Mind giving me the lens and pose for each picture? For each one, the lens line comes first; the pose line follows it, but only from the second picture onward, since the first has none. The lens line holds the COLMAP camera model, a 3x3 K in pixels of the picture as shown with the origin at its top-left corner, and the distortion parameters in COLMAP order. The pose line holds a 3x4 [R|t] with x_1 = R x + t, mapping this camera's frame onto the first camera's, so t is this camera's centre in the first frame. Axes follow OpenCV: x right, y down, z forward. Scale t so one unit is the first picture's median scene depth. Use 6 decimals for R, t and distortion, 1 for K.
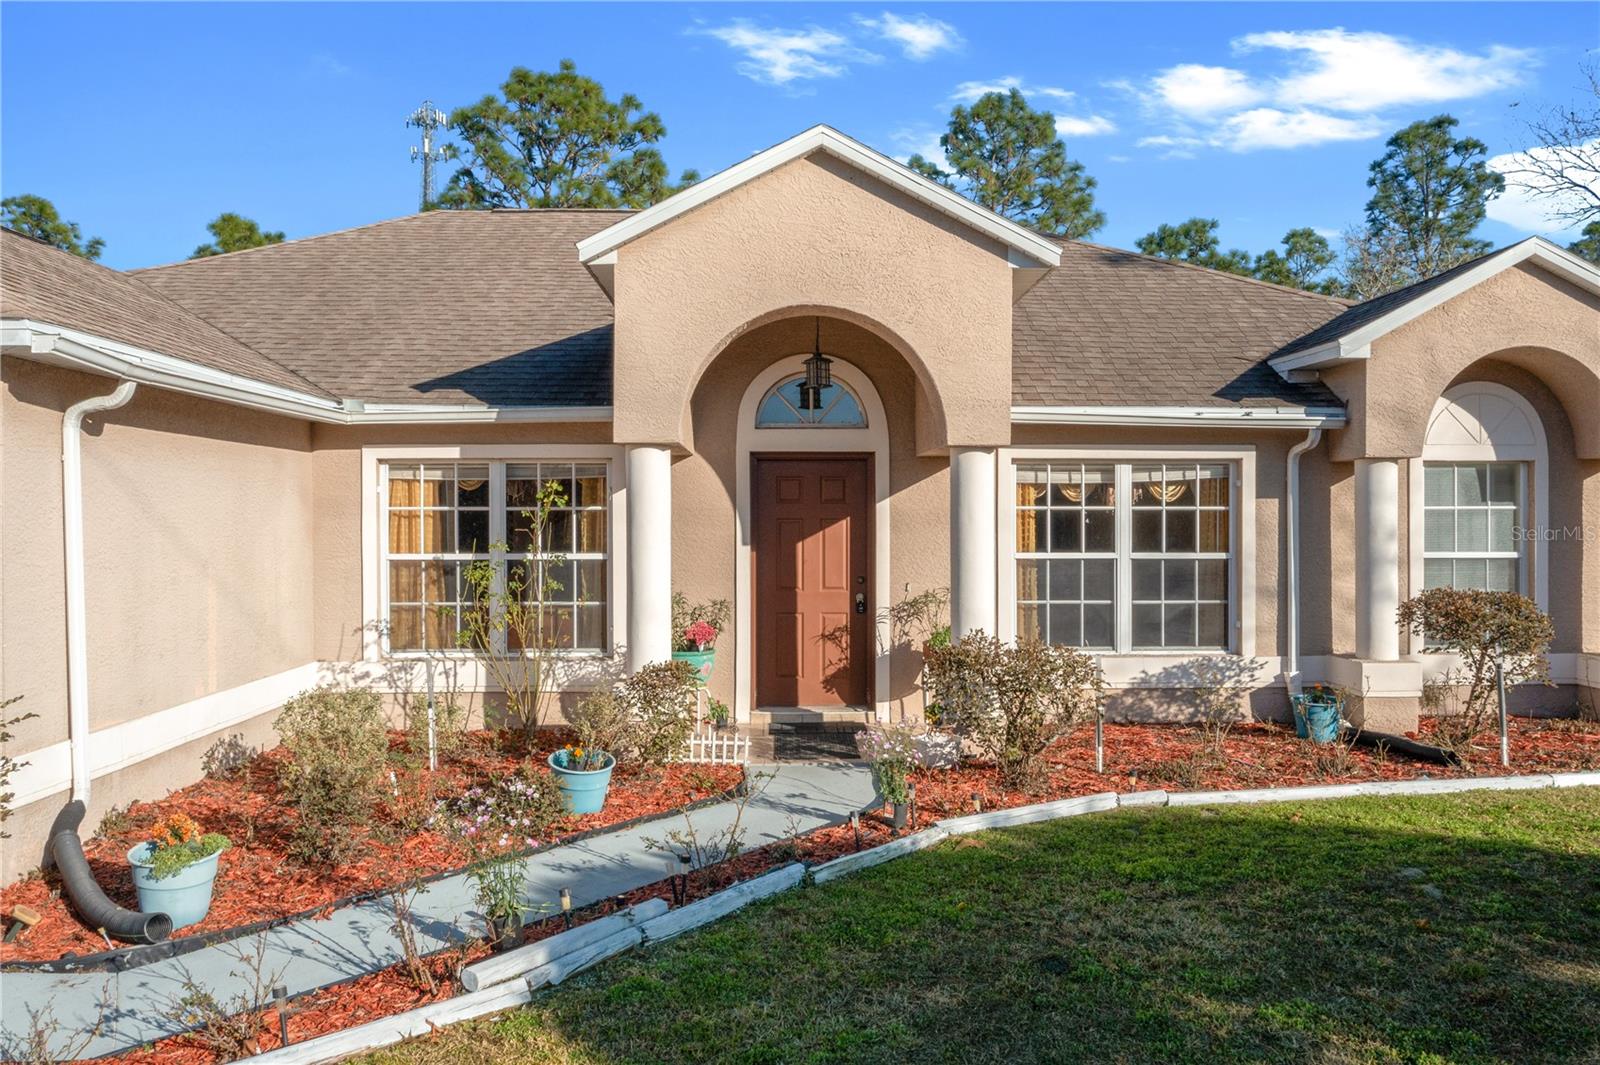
lens RADIAL K [[1253.0, 0, 800.0], [0, 1253.0, 532.5], [0, 0, 1]] dist [-0.016923, 0.004365]
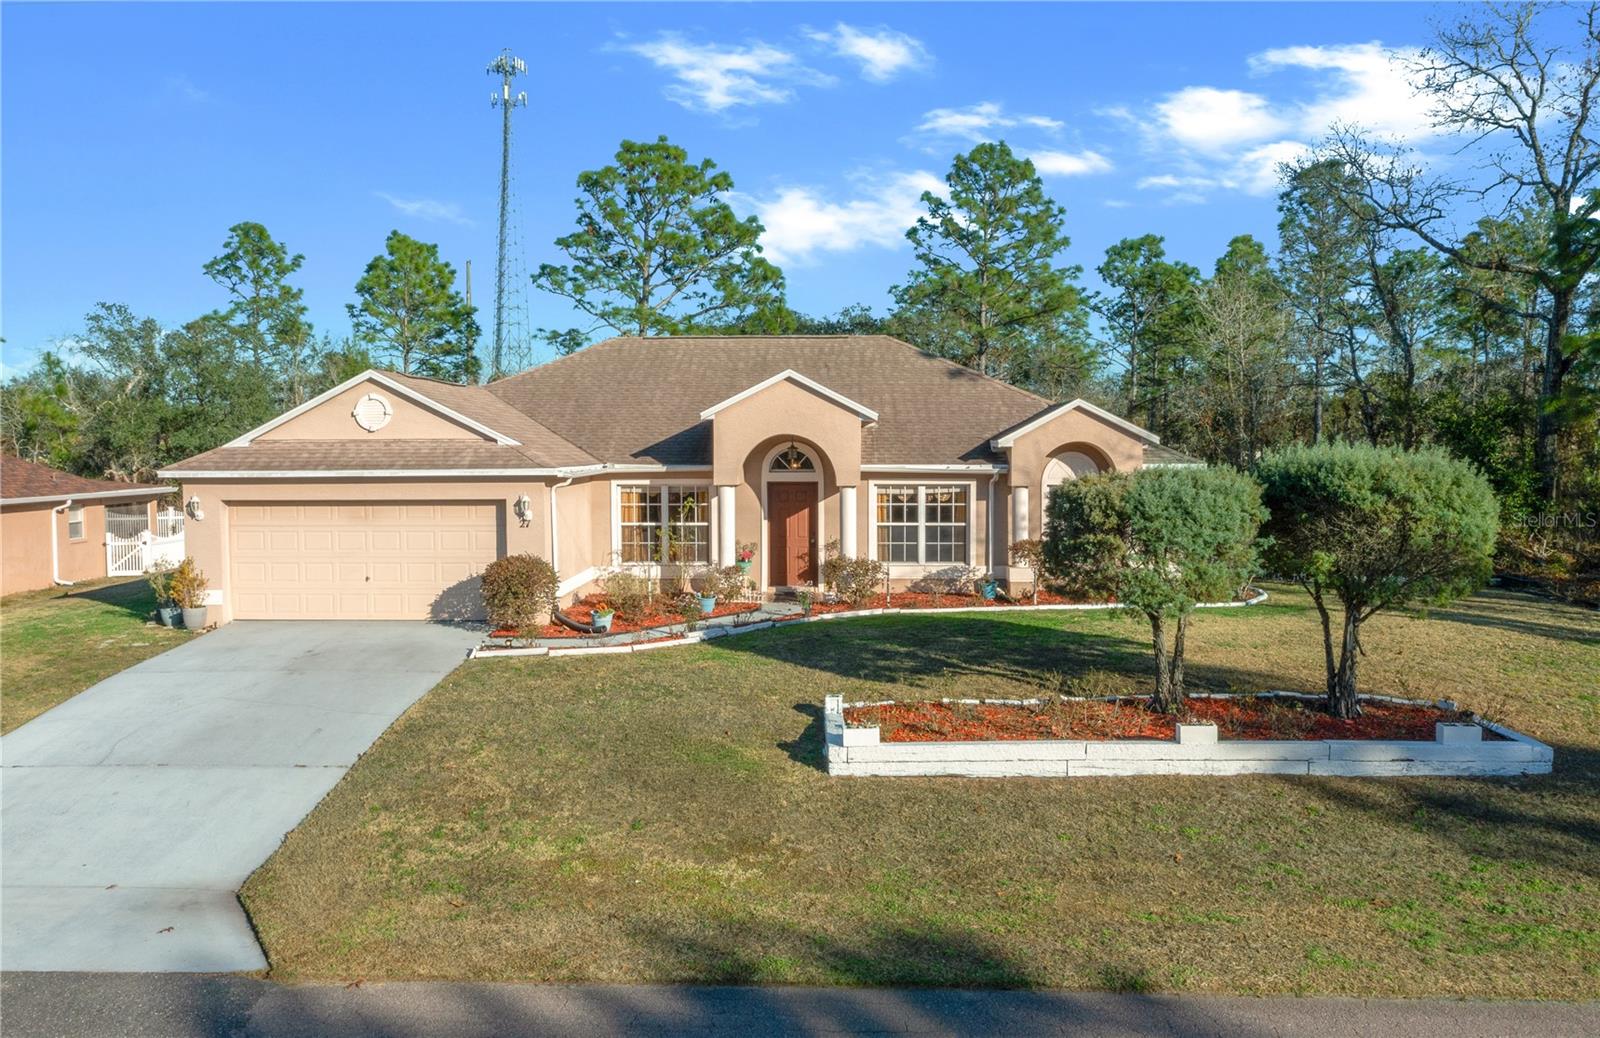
lens RADIAL K [[1282.6, 0, 800.0], [0, 1282.6, 519.0], [0, 0, 1]] dist [-0.016585, -0.003742]
pose [[0.998357, 0.002376, -0.057250, 0.165663], [0.000415, 0.998814, 0.048694, -0.111910], [0.057298, -0.048637, 0.997172, -1.480264]]
